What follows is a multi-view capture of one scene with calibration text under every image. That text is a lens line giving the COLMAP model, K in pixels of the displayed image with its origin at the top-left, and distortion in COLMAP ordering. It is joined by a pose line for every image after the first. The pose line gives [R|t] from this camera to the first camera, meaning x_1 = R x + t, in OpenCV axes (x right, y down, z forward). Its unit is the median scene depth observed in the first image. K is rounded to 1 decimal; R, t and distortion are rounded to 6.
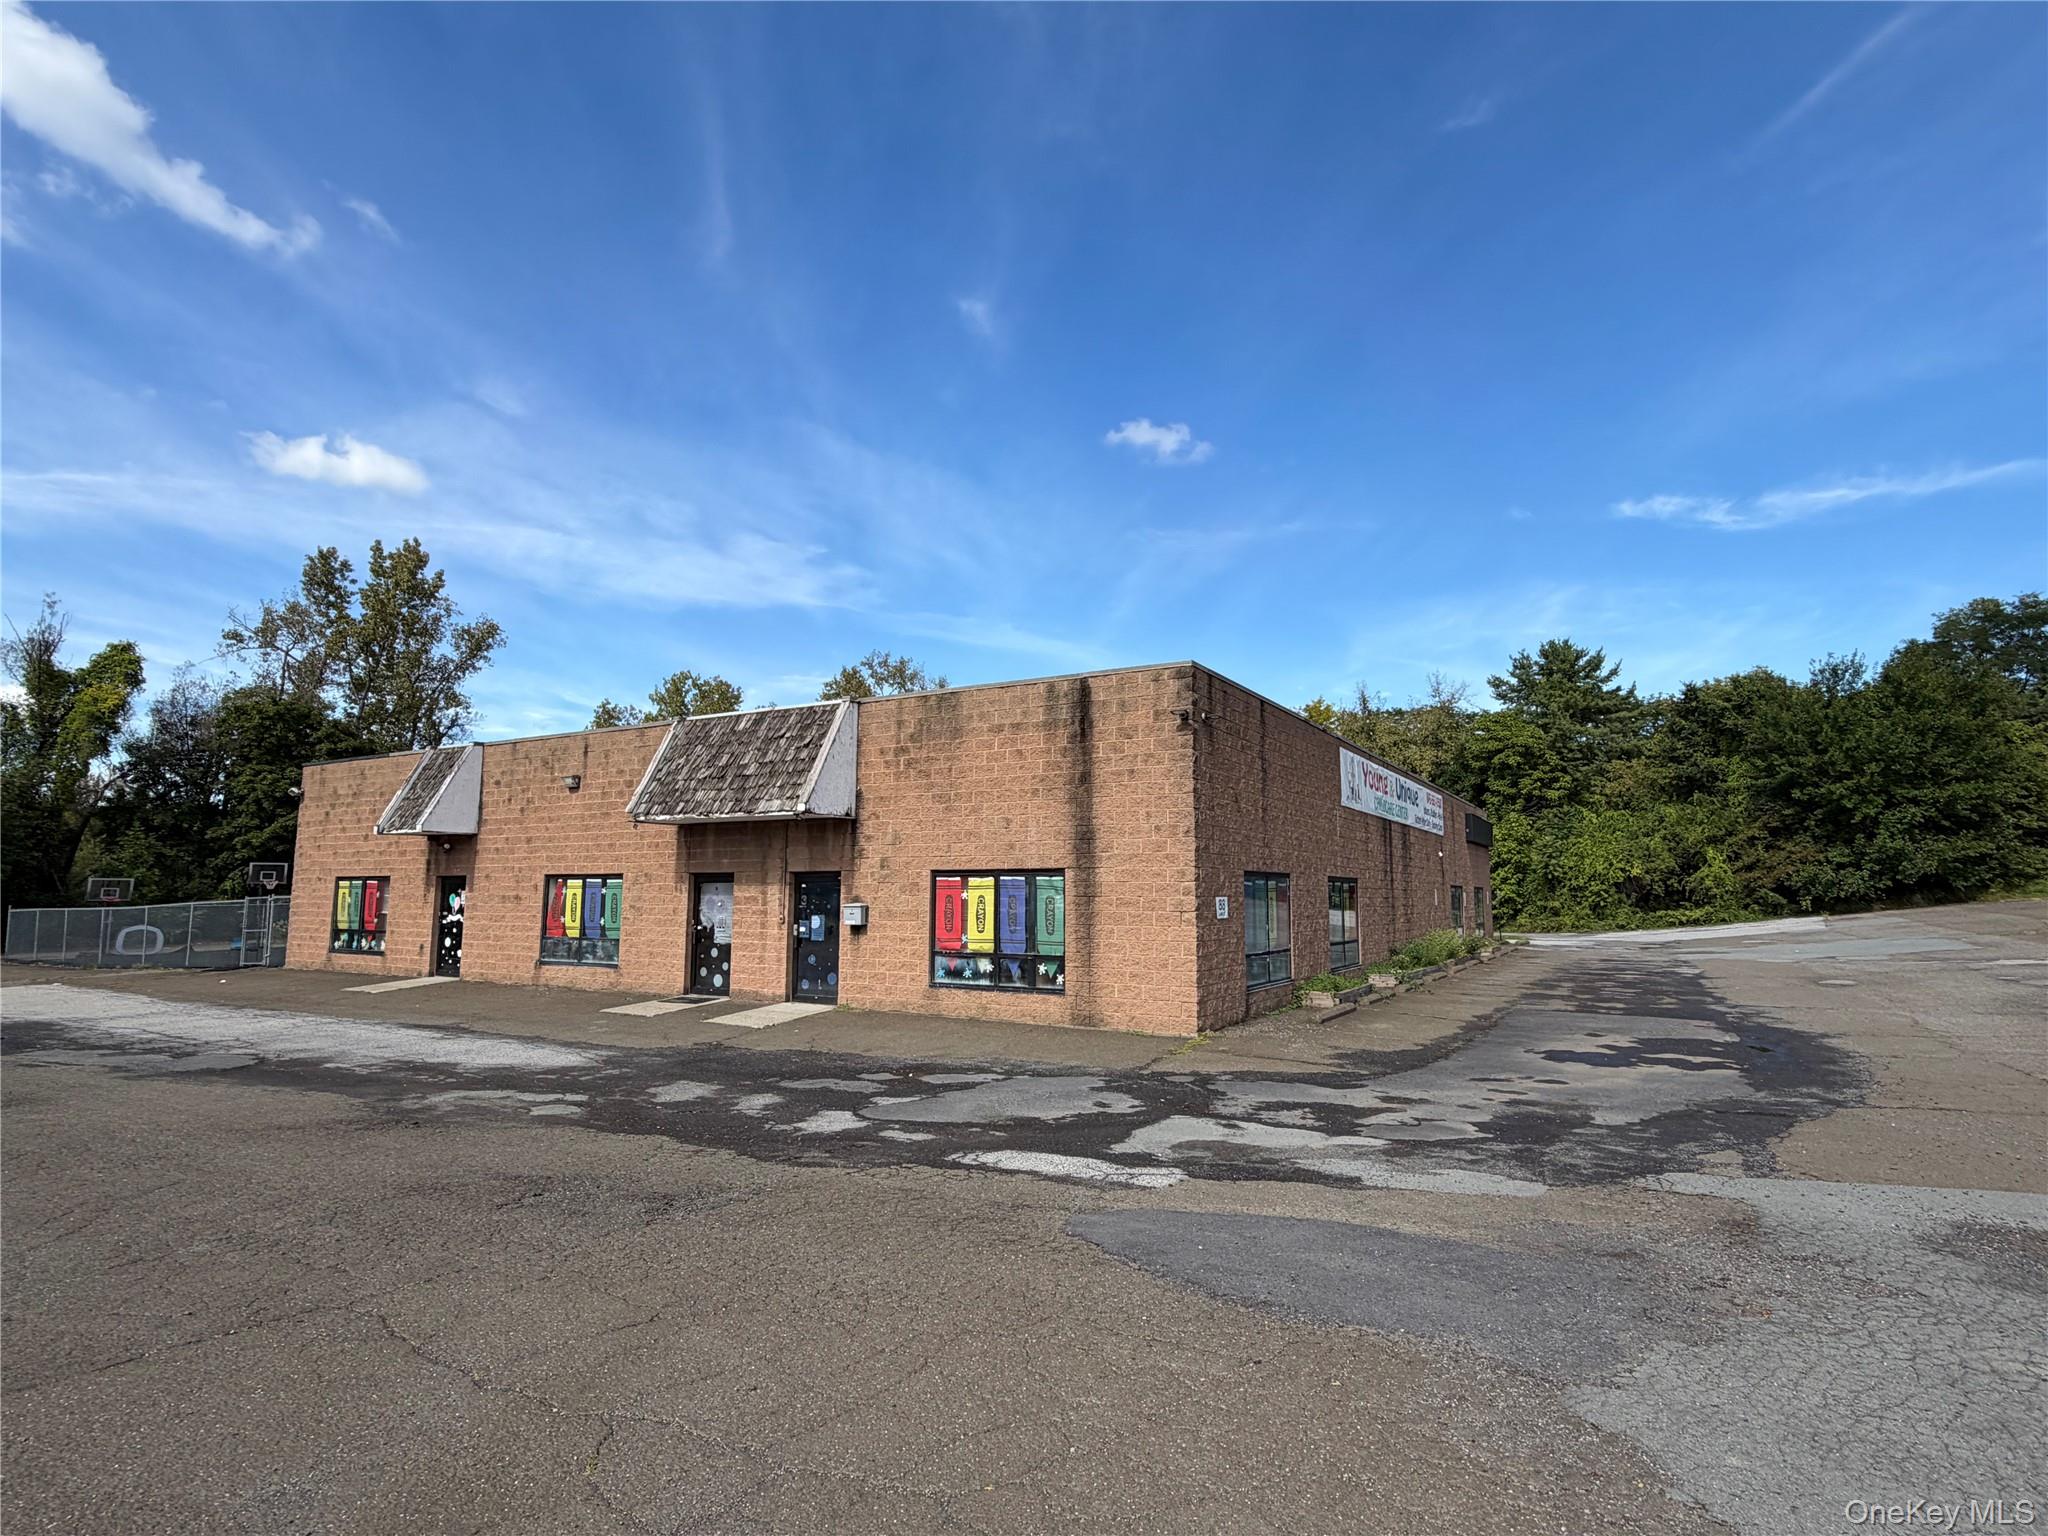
lens RADIAL K [[1144.4, 0, 1040.7], [0, 1144.4, 764.1], [0, 0, 1]] dist [-0.000589, -0.001437]
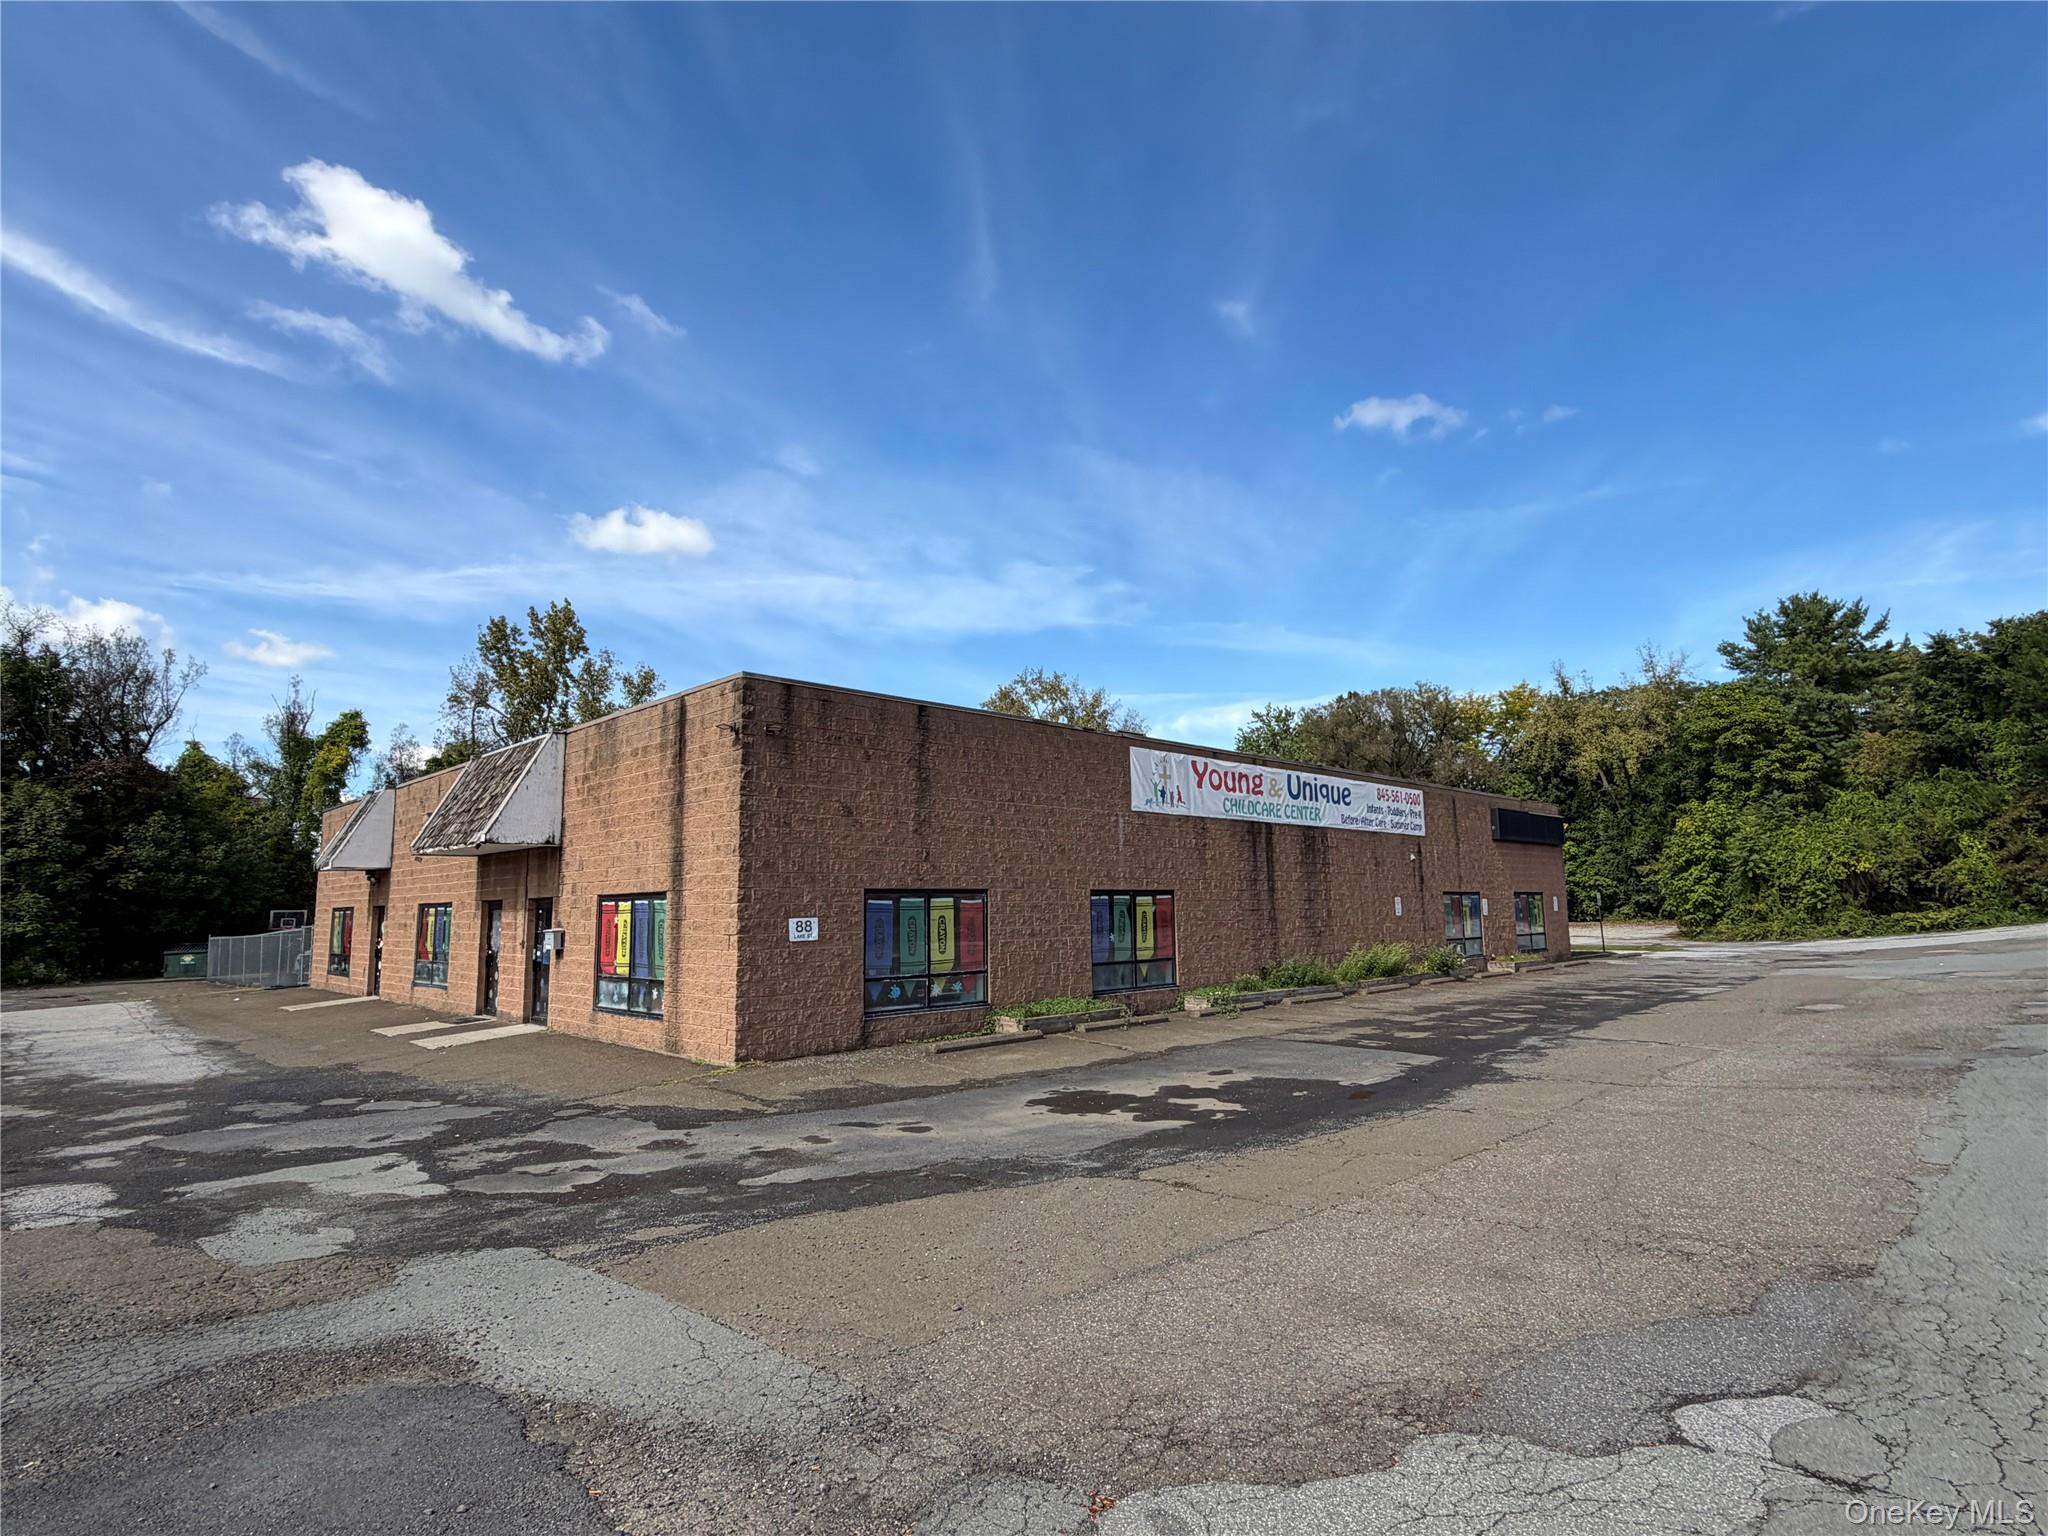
lens RADIAL K [[1144.4, 0, 1017.3], [0, 1144.4, 771.6], [0, 0, 1]] dist [-0.000589, -0.001437]
pose [[0.960543, -0.051665, -0.273289, 0.185906], [0.050531, 0.998660, -0.011191, 0.004616], [0.273501, -0.003060, 0.961867, 0.043736]]
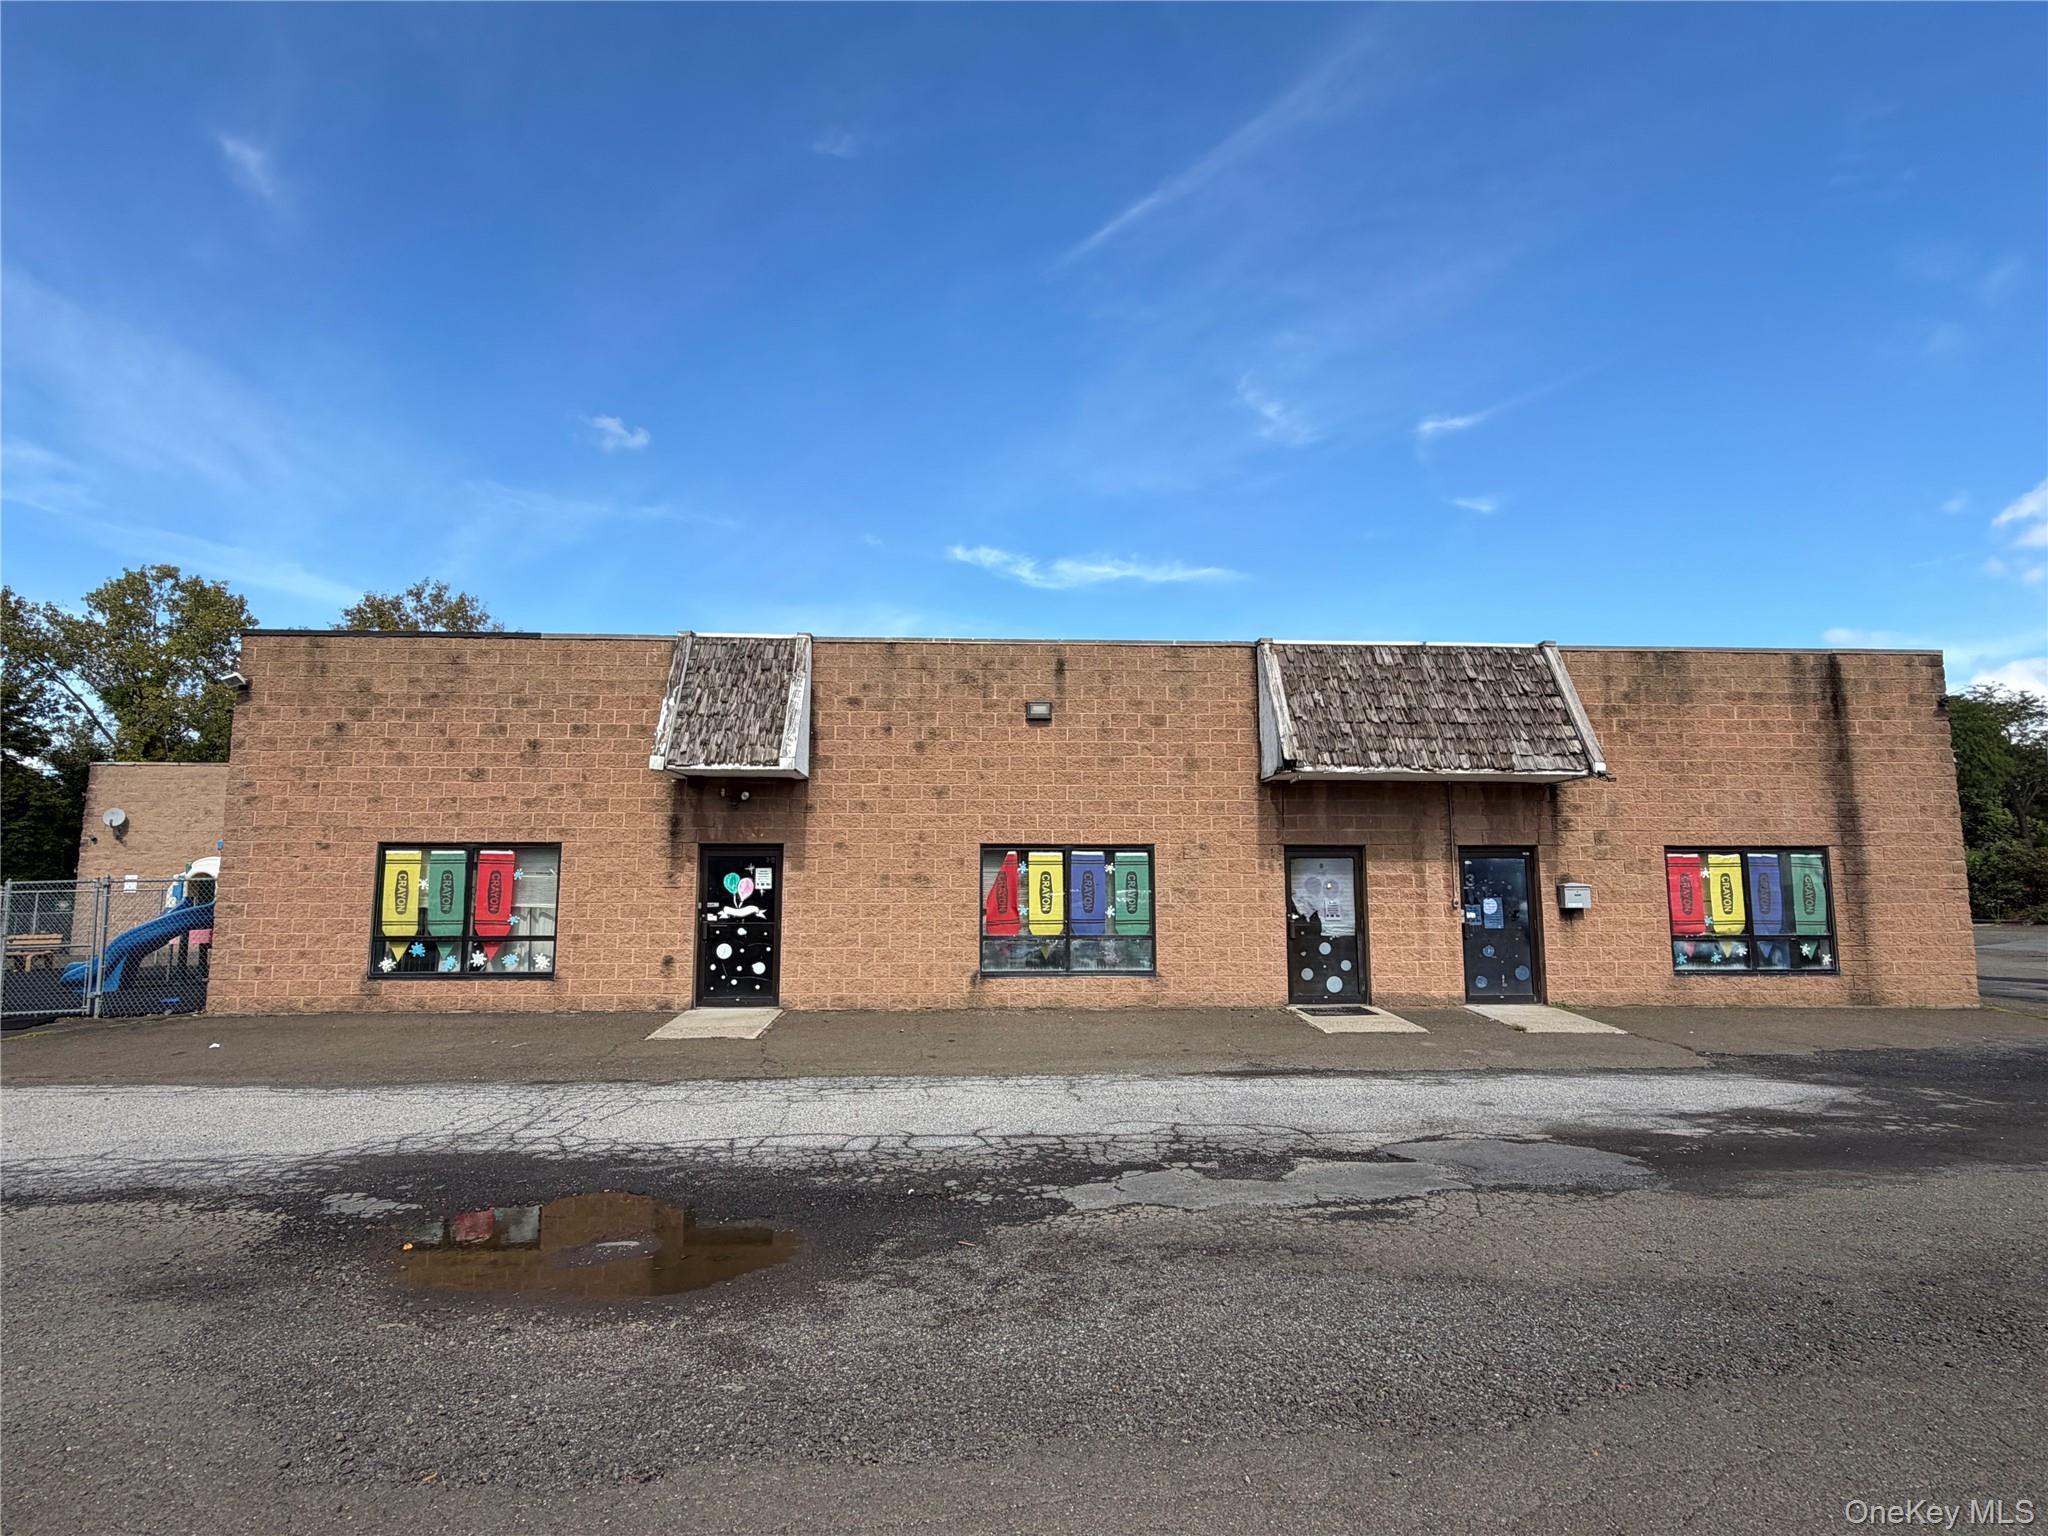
lens RADIAL K [[1144.4, 0, 1093.7], [0, 1144.4, 790.1], [0, 0, 1]] dist [-0.000589, -0.001437]
pose [[0.813678, 0.052454, 0.578945, -0.336218], [-0.063053, 0.998009, -0.001805, 0.026924], [-0.577887, -0.035035, 0.815365, 0.180460]]
